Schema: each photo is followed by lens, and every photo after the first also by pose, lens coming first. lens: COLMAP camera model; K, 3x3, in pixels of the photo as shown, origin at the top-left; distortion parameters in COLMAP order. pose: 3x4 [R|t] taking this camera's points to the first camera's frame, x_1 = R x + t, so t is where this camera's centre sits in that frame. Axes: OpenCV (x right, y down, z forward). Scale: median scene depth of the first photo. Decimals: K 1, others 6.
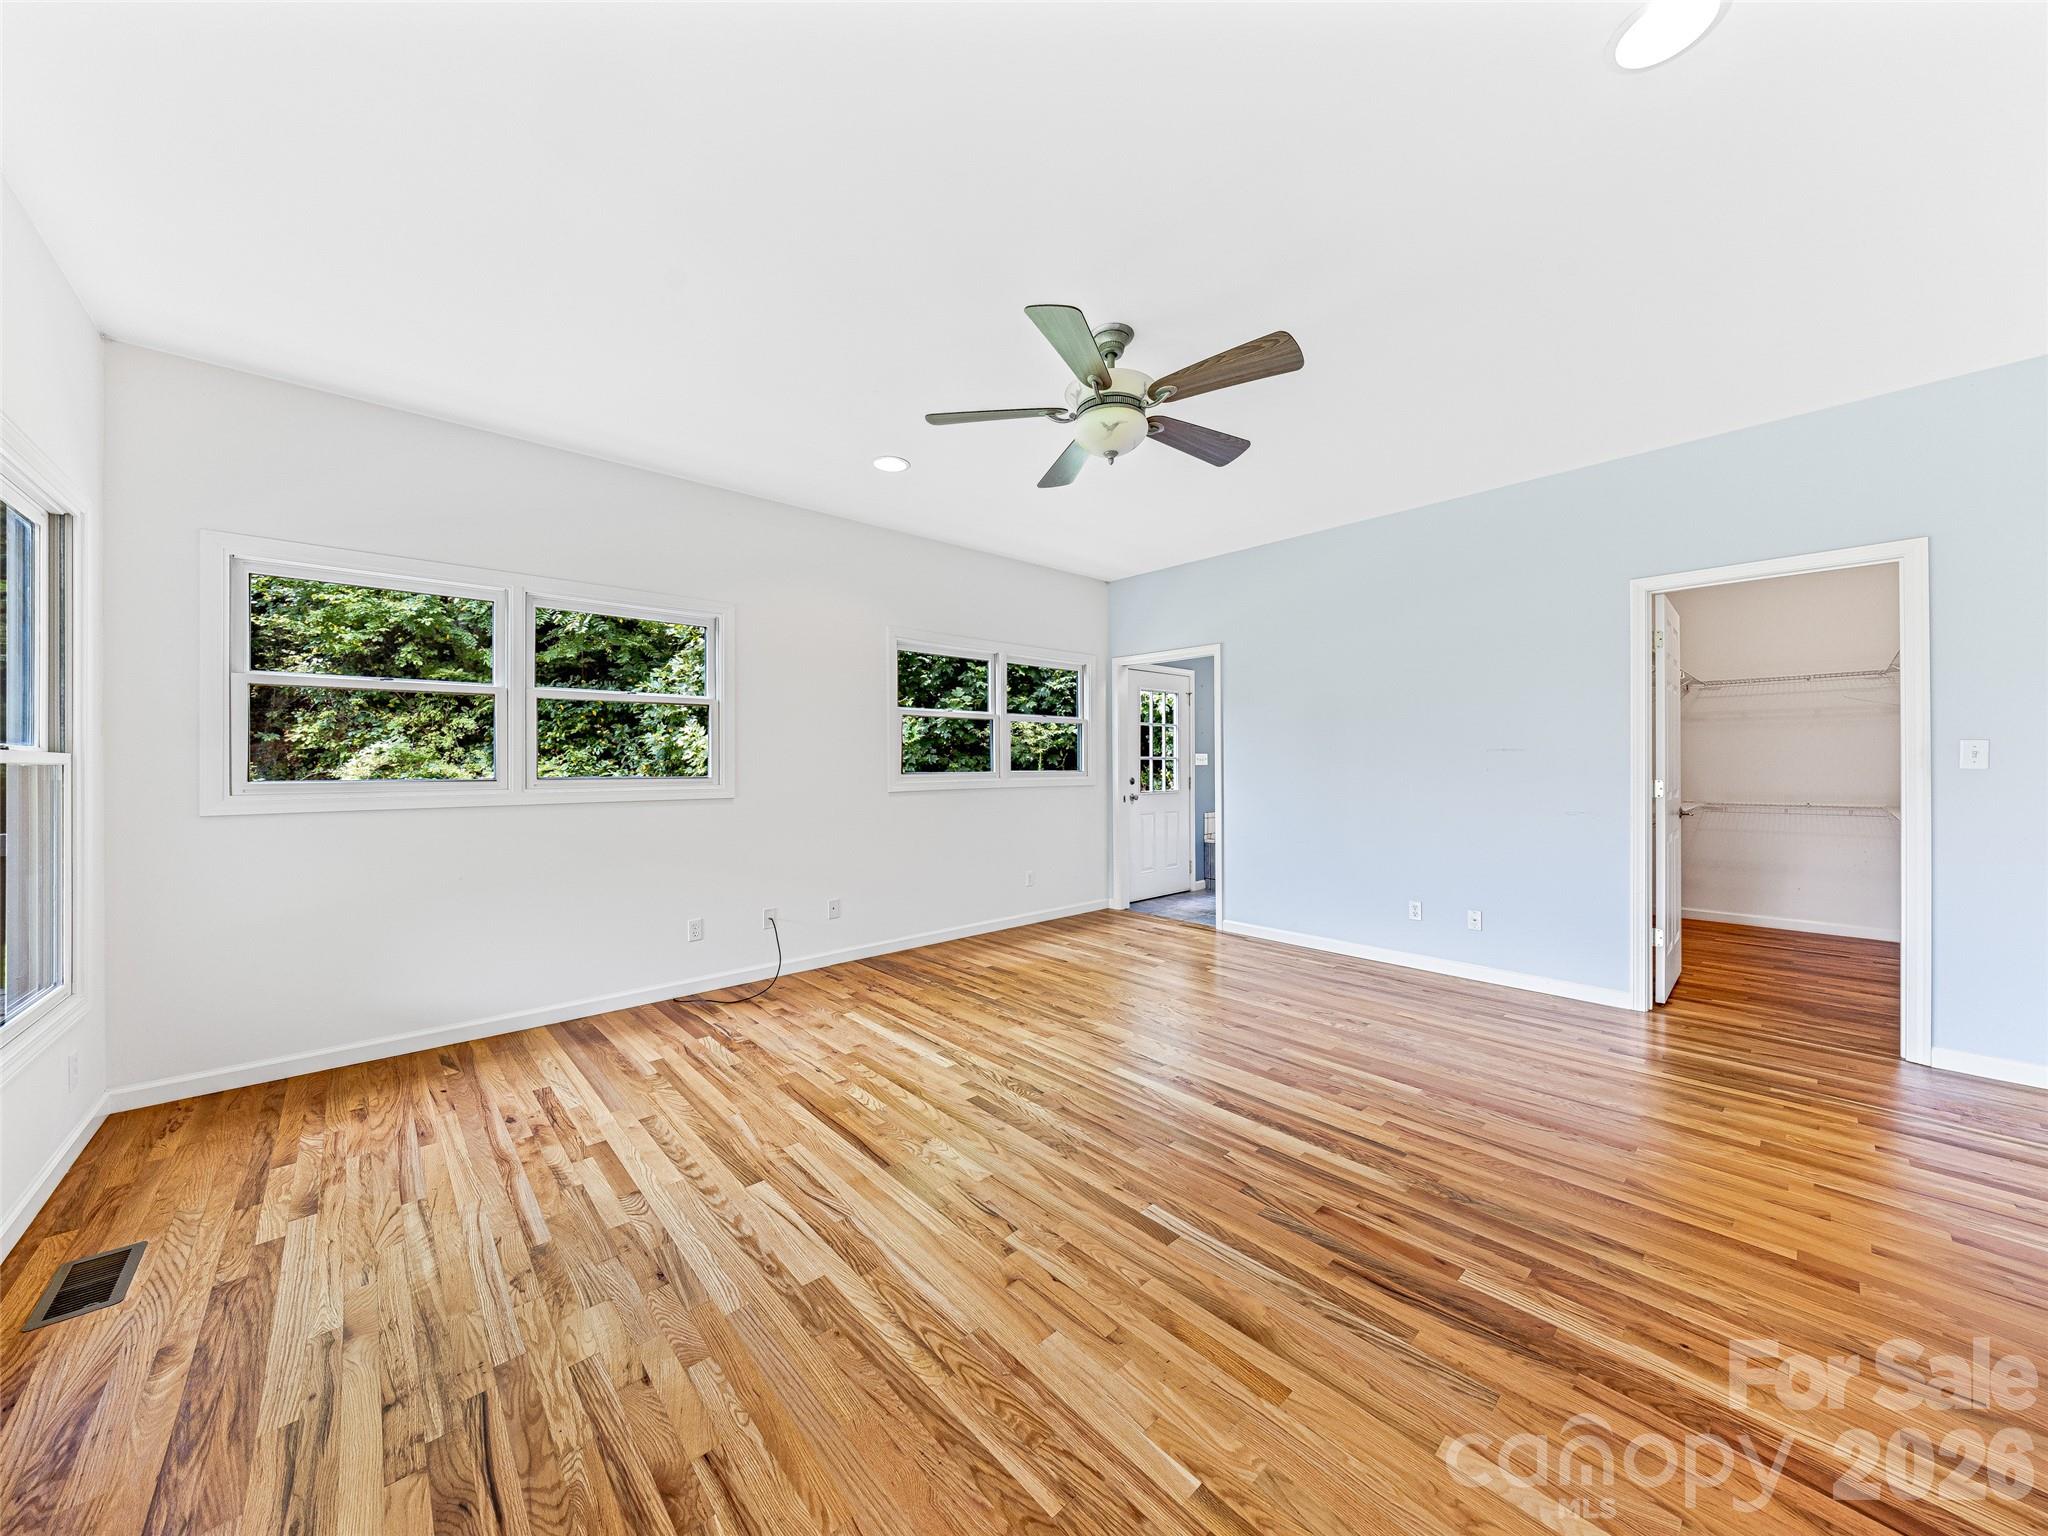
lens RADIAL K [[725.0, 0, 1015.2], [0, 725.0, 761.4], [0, 0, 1]] dist [-0.010468, -0.000091]
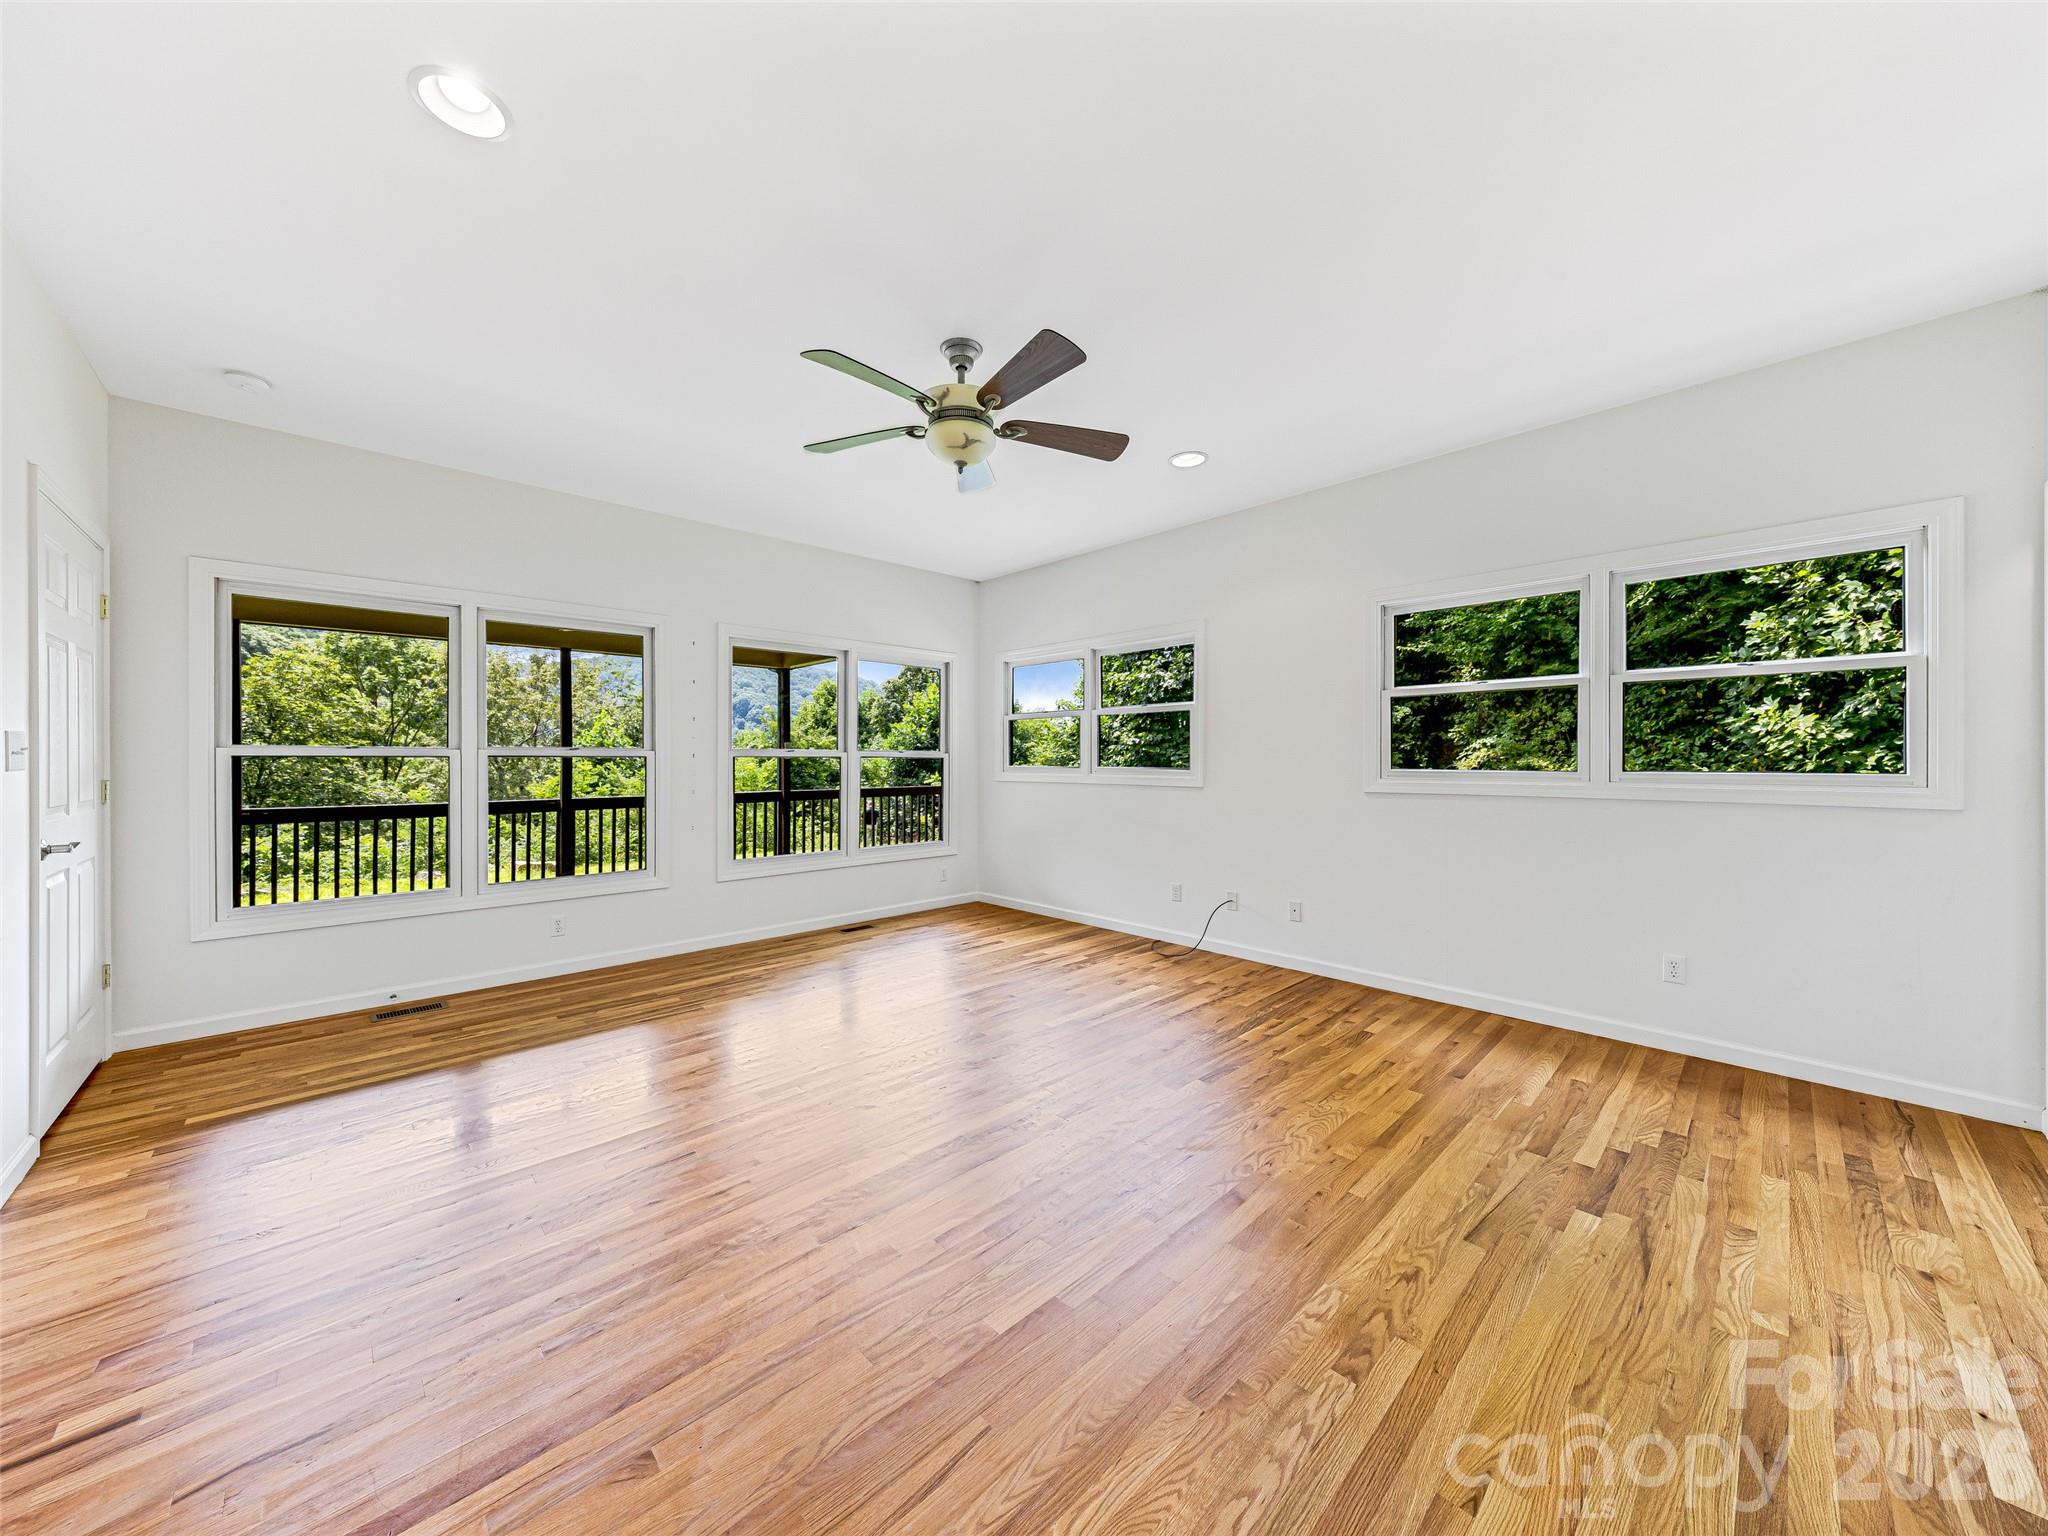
lens RADIAL K [[725.0, 0, 1015.2], [0, 725.0, 761.4], [0, 0, 1]] dist [-0.010468, -0.000091]
pose [[0.013911, 0.008706, -0.999865, 0.694964], [0.003273, 0.999956, 0.008752, -0.002286], [0.999898, -0.003395, 0.013882, 0.624086]]
